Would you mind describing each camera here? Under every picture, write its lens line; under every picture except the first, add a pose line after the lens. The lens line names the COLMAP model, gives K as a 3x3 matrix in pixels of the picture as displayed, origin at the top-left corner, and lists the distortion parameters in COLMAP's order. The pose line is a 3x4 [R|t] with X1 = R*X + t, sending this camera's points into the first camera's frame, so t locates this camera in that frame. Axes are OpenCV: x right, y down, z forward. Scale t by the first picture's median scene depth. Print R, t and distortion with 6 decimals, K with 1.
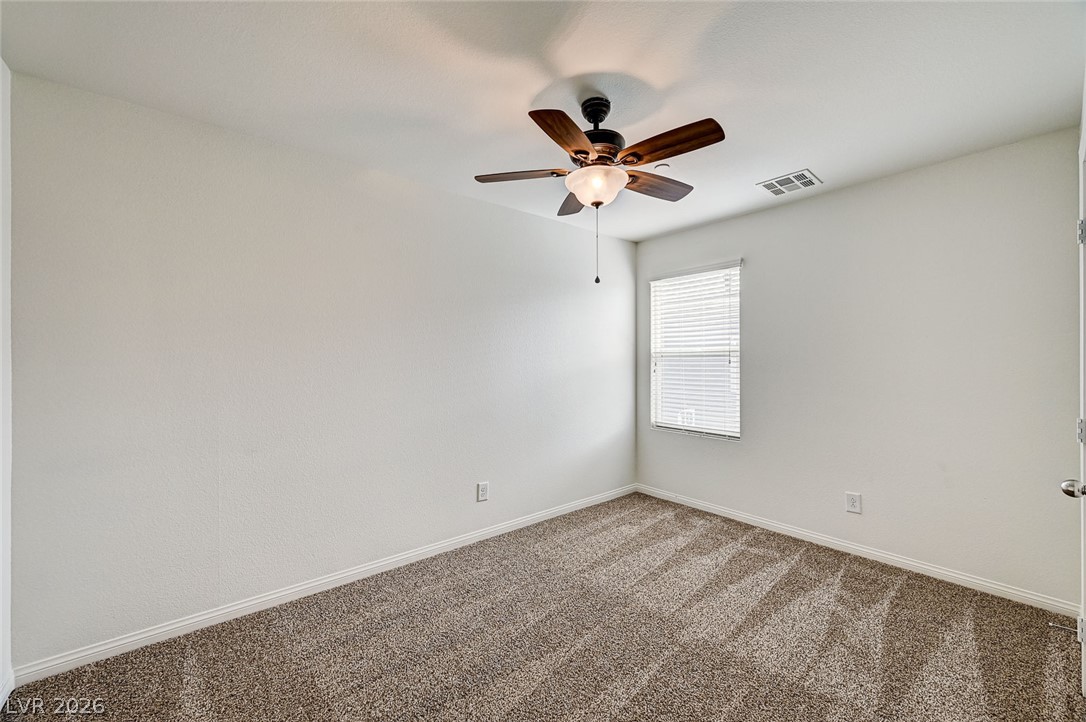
lens RADIAL K [[433.7, 0, 557.5], [0, 433.7, 358.4], [0, 0, 1]] dist [-0.000978, -0.000179]
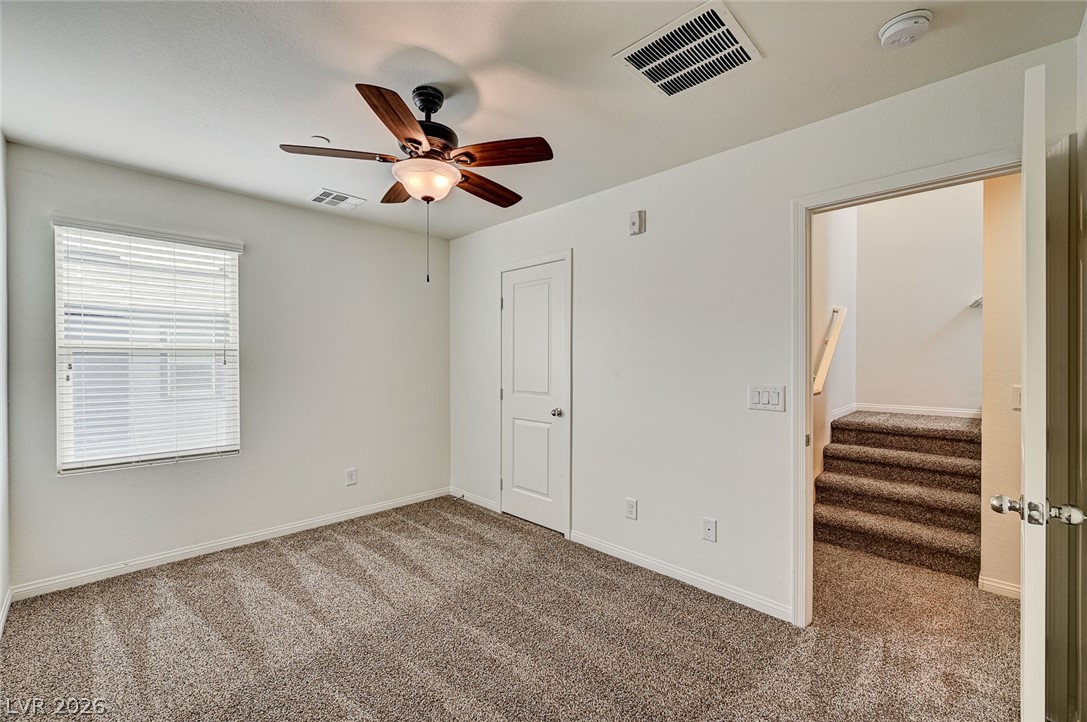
lens RADIAL K [[438.5, 0, 543.5], [0, 438.5, 361.0], [0, 0, 1]] dist [0.000460, 0.000073]
pose [[-0.083587, 0.001303, 0.996500, -0.611666], [-0.012208, 0.999923, -0.002332, -0.000549], [-0.996426, -0.012360, -0.083565, 0.569753]]
